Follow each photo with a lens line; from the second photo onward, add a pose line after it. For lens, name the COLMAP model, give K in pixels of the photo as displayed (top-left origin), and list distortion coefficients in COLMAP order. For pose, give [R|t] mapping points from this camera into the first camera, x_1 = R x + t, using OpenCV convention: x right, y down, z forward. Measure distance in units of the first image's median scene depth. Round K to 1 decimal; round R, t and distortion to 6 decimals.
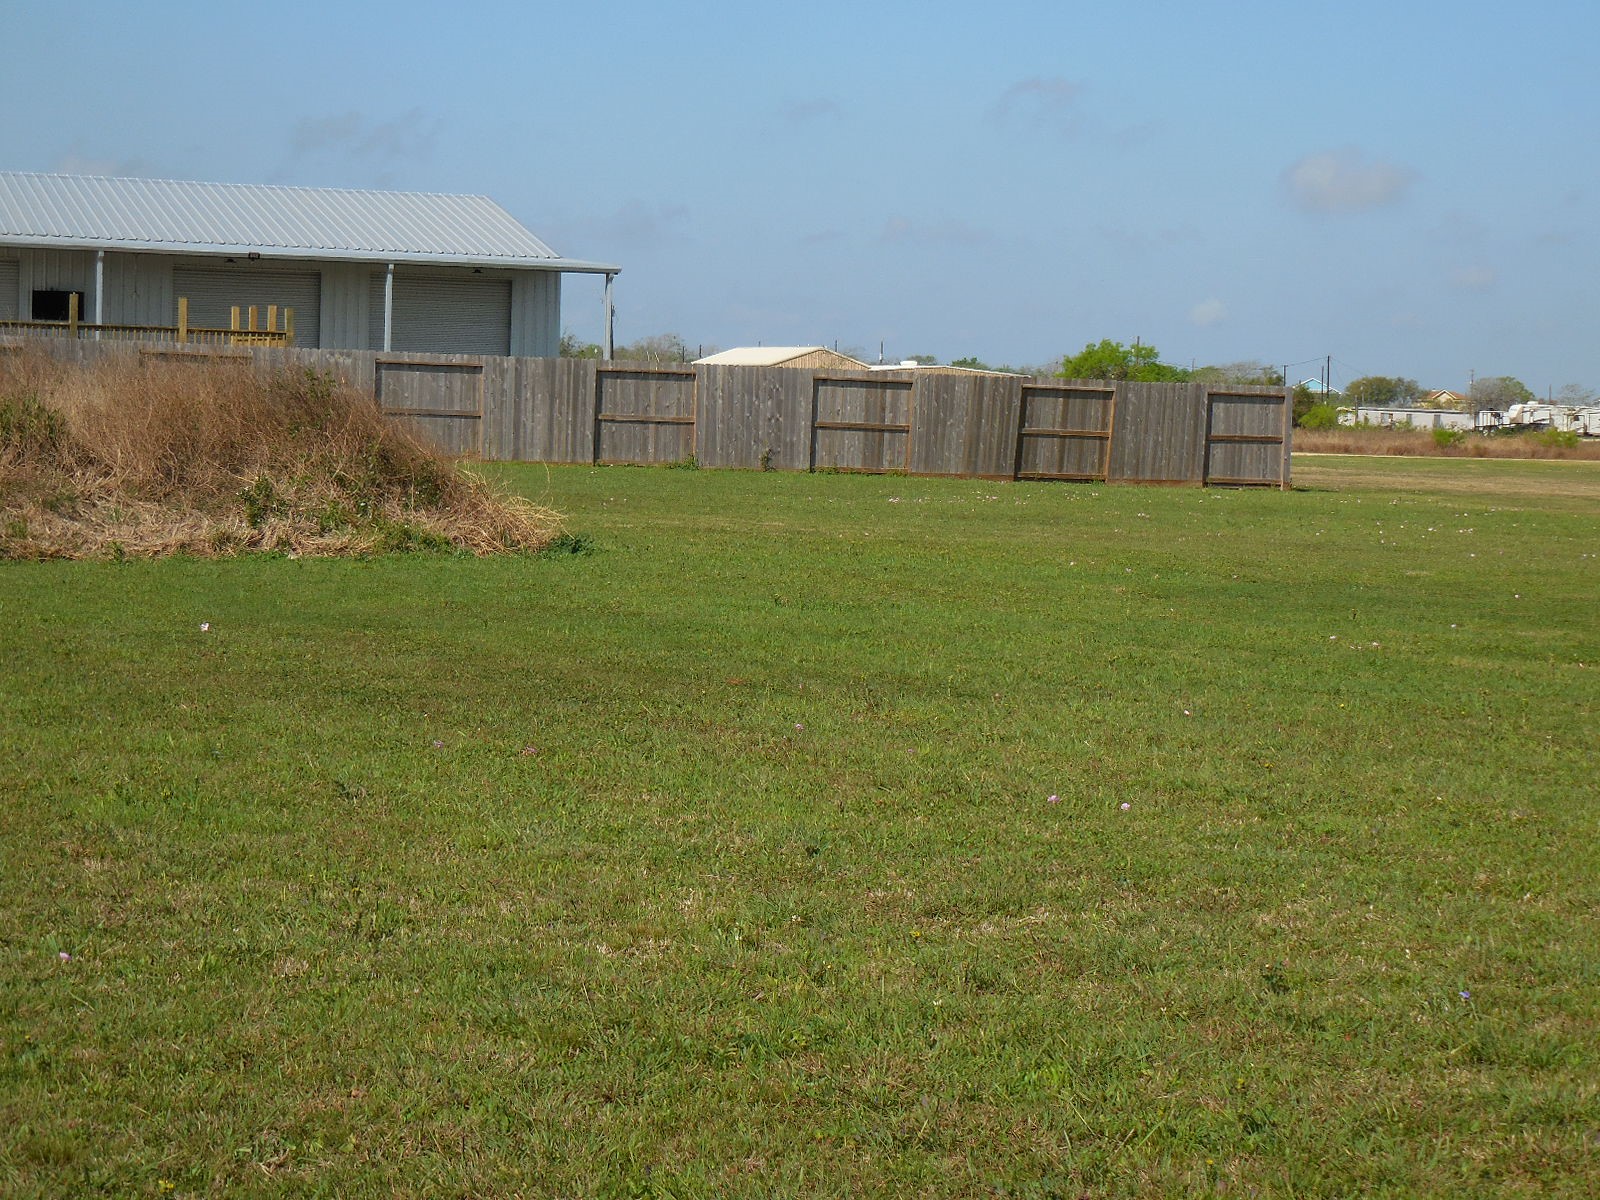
lens RADIAL K [[3265.8, 0, 791.6], [0, 3265.8, 595.4], [0, 0, 1]] dist [0.002870, 0.000000]
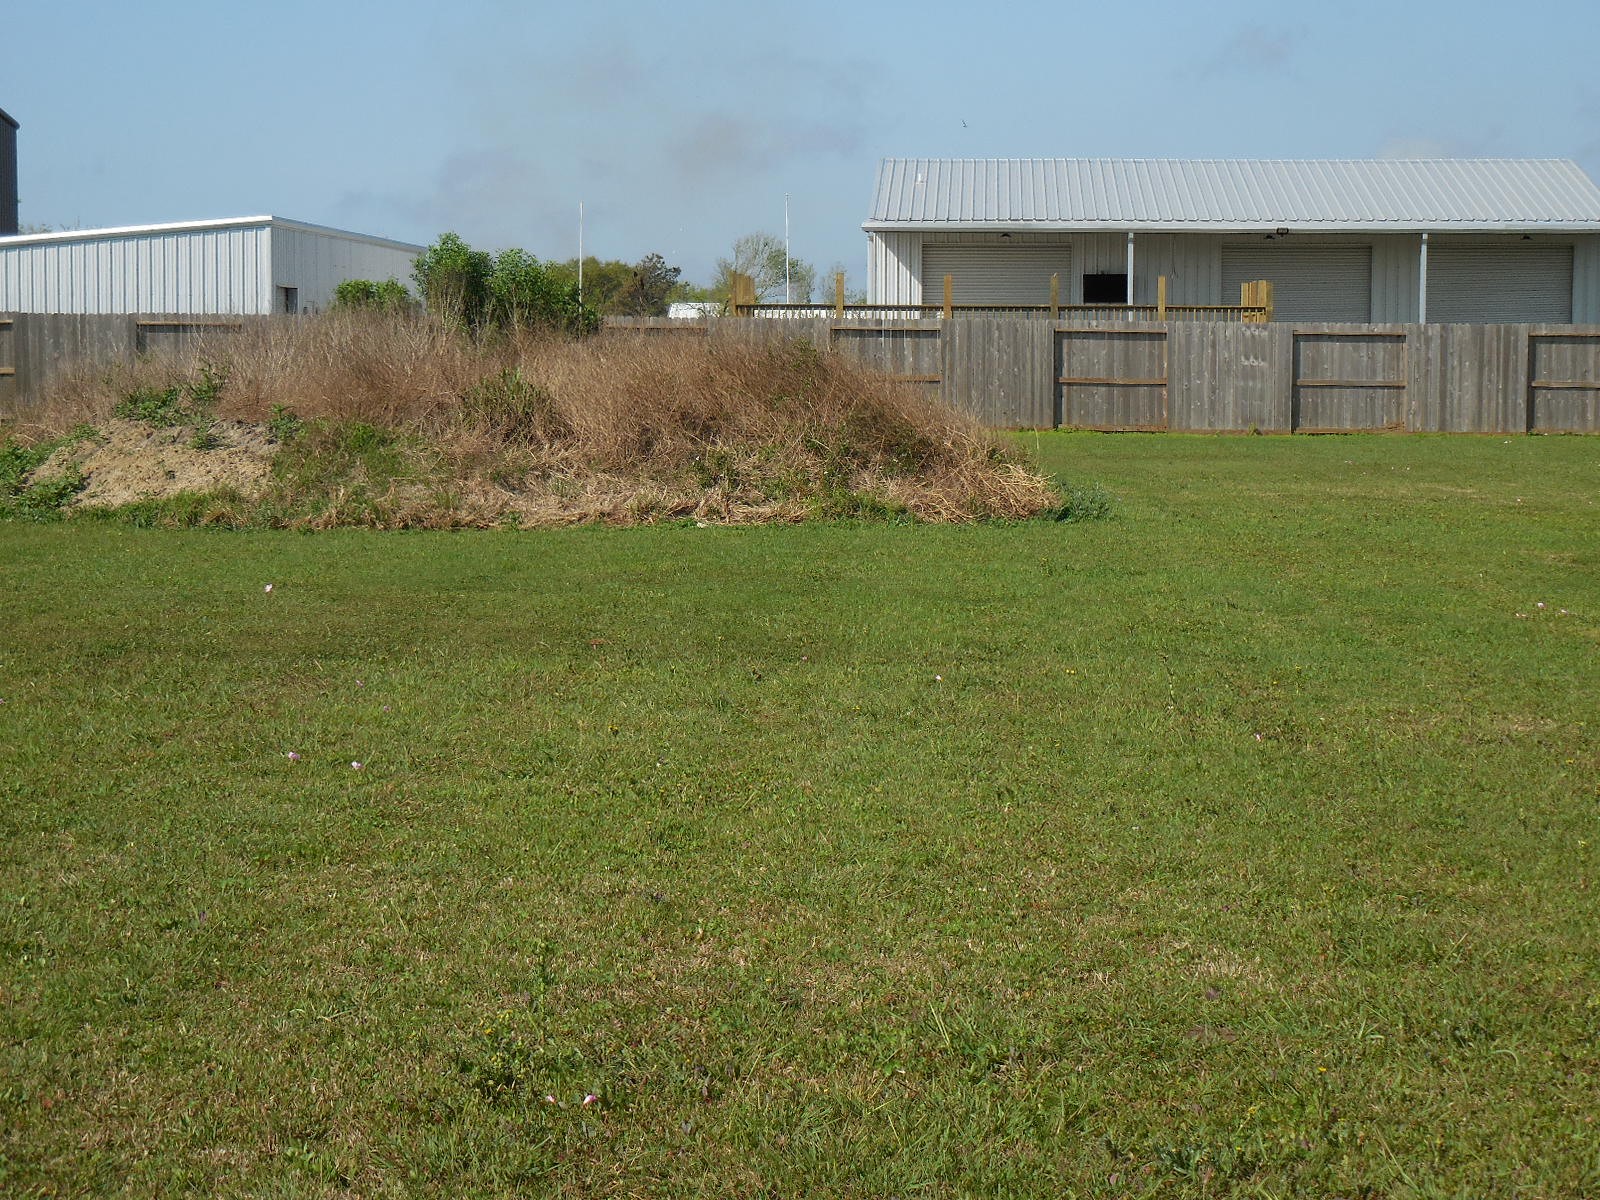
lens RADIAL K [[3265.8, 0, 796.7], [0, 3265.8, 604.8], [0, 0, 1]] dist [0.002870, 0.000000]
pose [[0.918928, 0.003045, -0.394414, 0.120688], [0.000166, 0.999967, 0.008107, 0.002041], [0.394426, -0.007516, 0.918897, 0.037058]]
